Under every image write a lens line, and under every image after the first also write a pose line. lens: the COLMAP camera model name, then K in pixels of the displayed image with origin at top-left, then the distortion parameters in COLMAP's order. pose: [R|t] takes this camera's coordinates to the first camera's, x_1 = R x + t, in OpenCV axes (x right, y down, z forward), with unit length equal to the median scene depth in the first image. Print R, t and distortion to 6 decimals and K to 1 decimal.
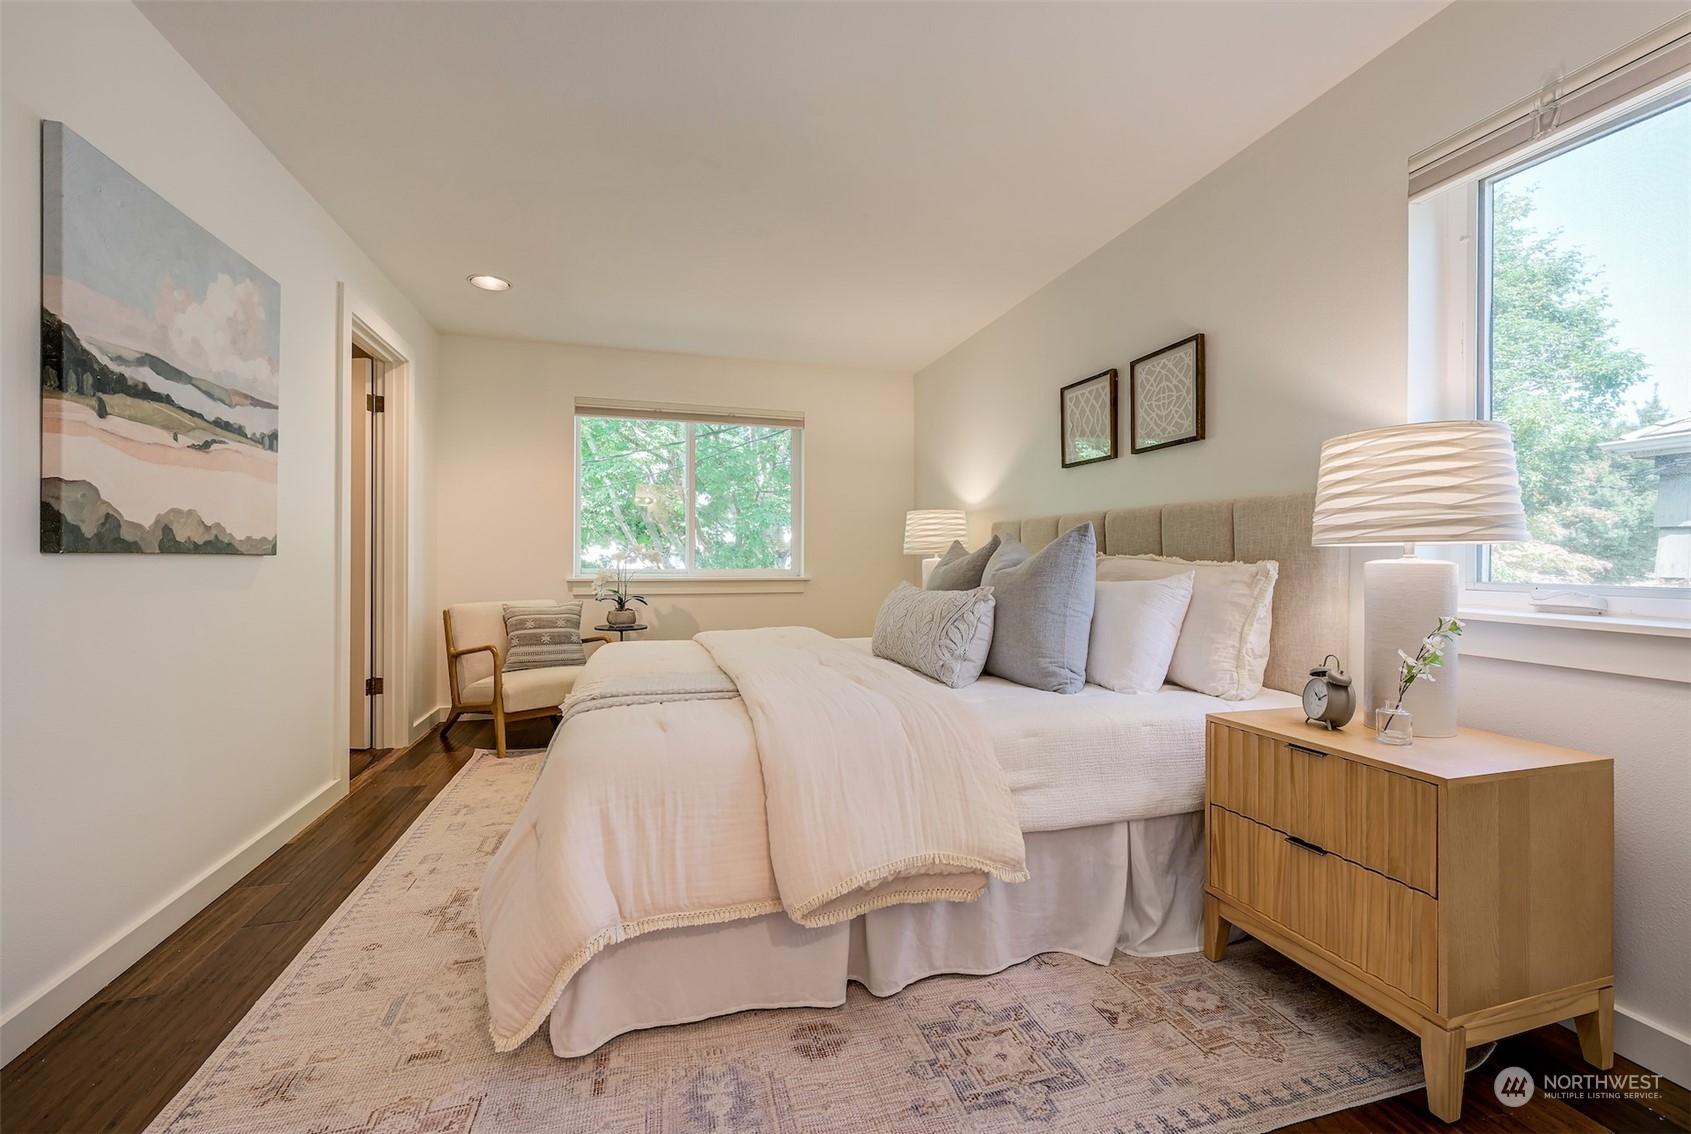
lens RADIAL K [[706.8, 0, 860.1], [0, 706.8, 561.4], [0, 0, 1]] dist [-0.000219, -0.000103]
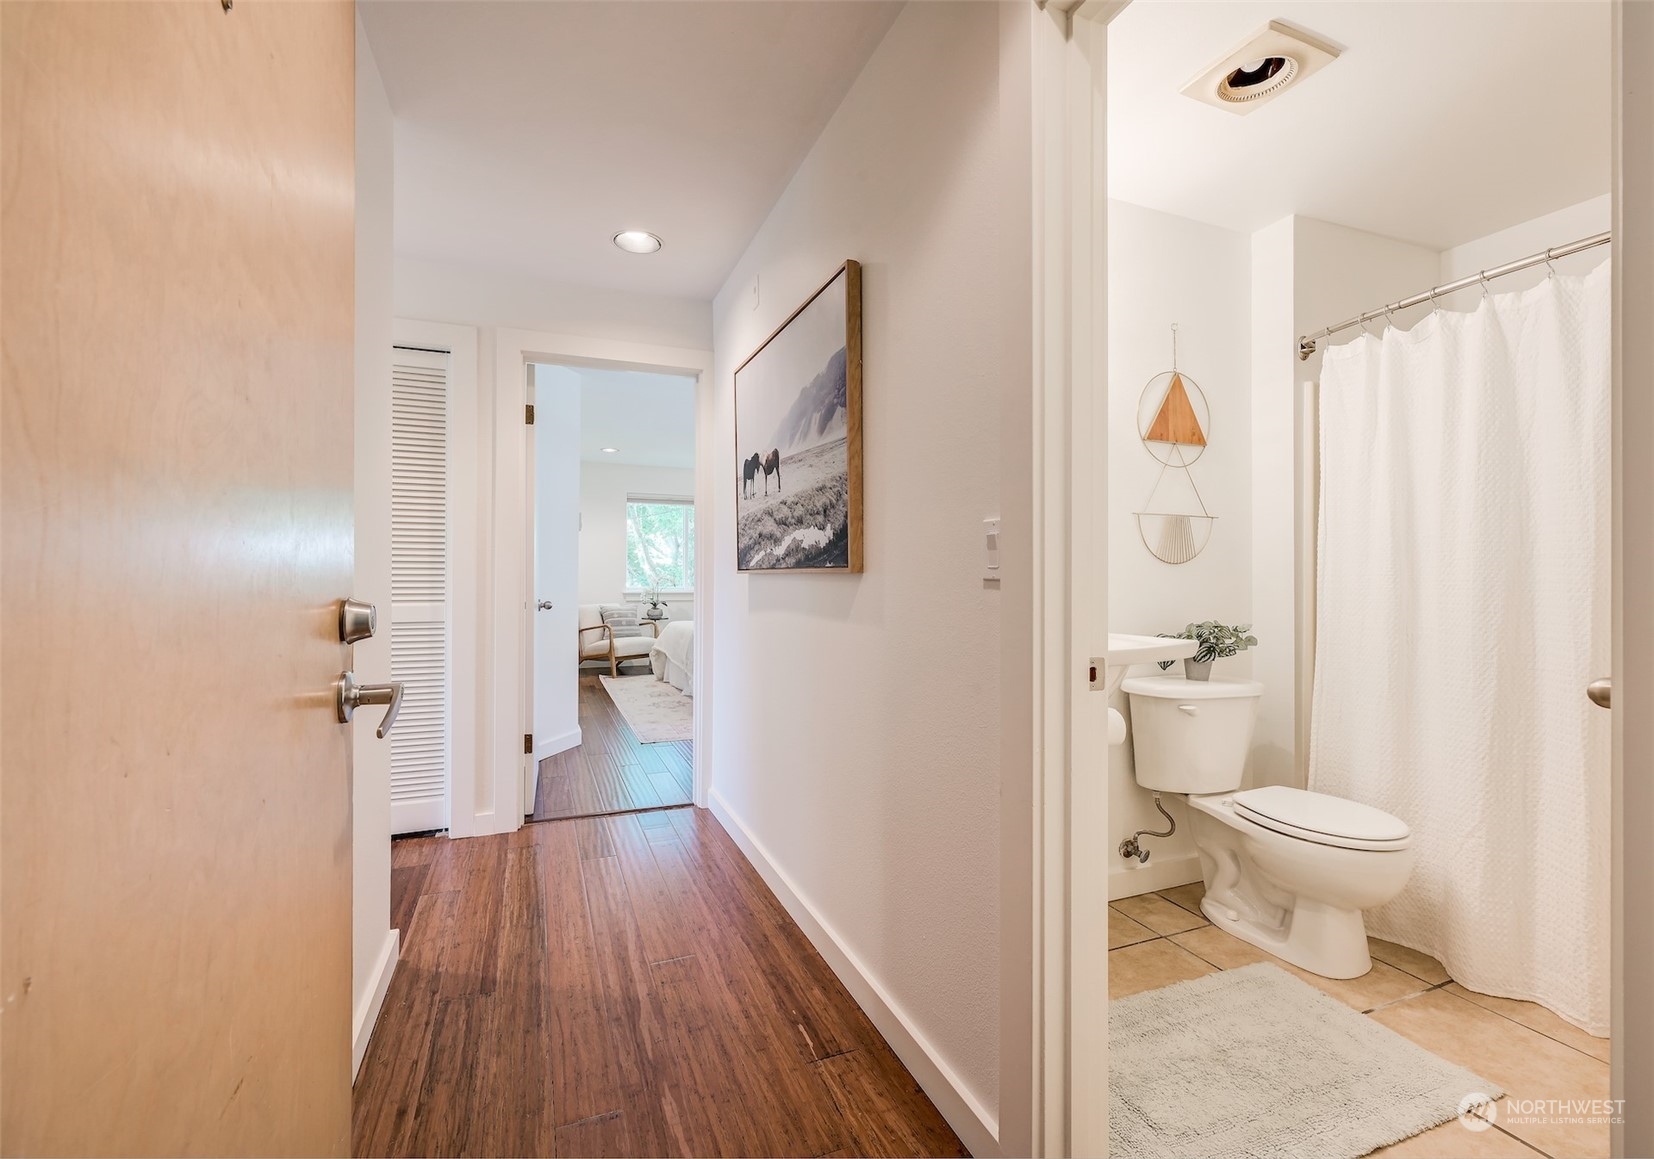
lens RADIAL K [[684.0, 0, 784.7], [0, 684.0, 571.2], [0, 0, 1]] dist [-0.001865, 0.000819]
pose [[0.998789, -0.001746, 0.049162, -0.180052], [0.001773, 0.999998, -0.000518, -0.065134], [-0.049161, 0.000604, 0.998791, -1.834979]]
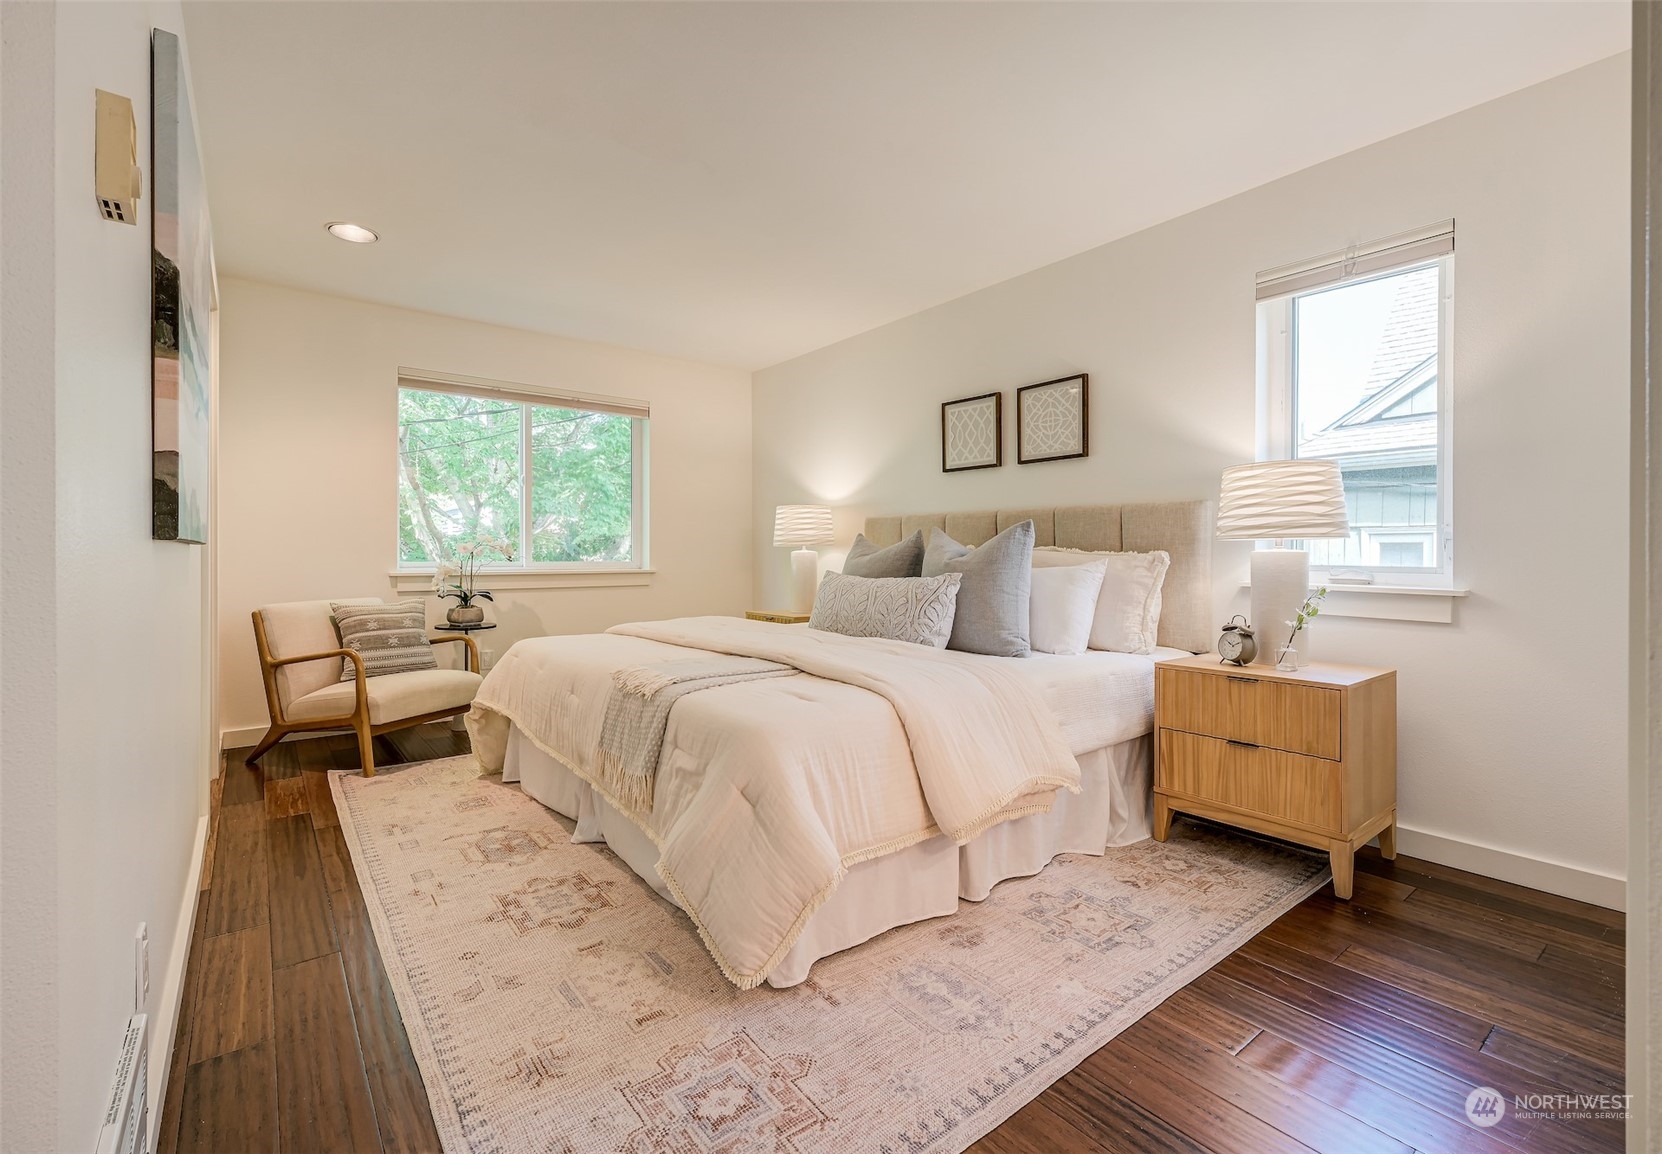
lens RADIAL K [[725.9, 0, 821.4], [0, 725.9, 557.2], [0, 0, 1]] dist [0.000488, 0.000155]
pose [[0.935731, -0.002627, 0.352706, -0.524064], [0.001716, 0.999994, 0.002896, 0.006109], [-0.352712, -0.002104, 0.935730, -0.072838]]
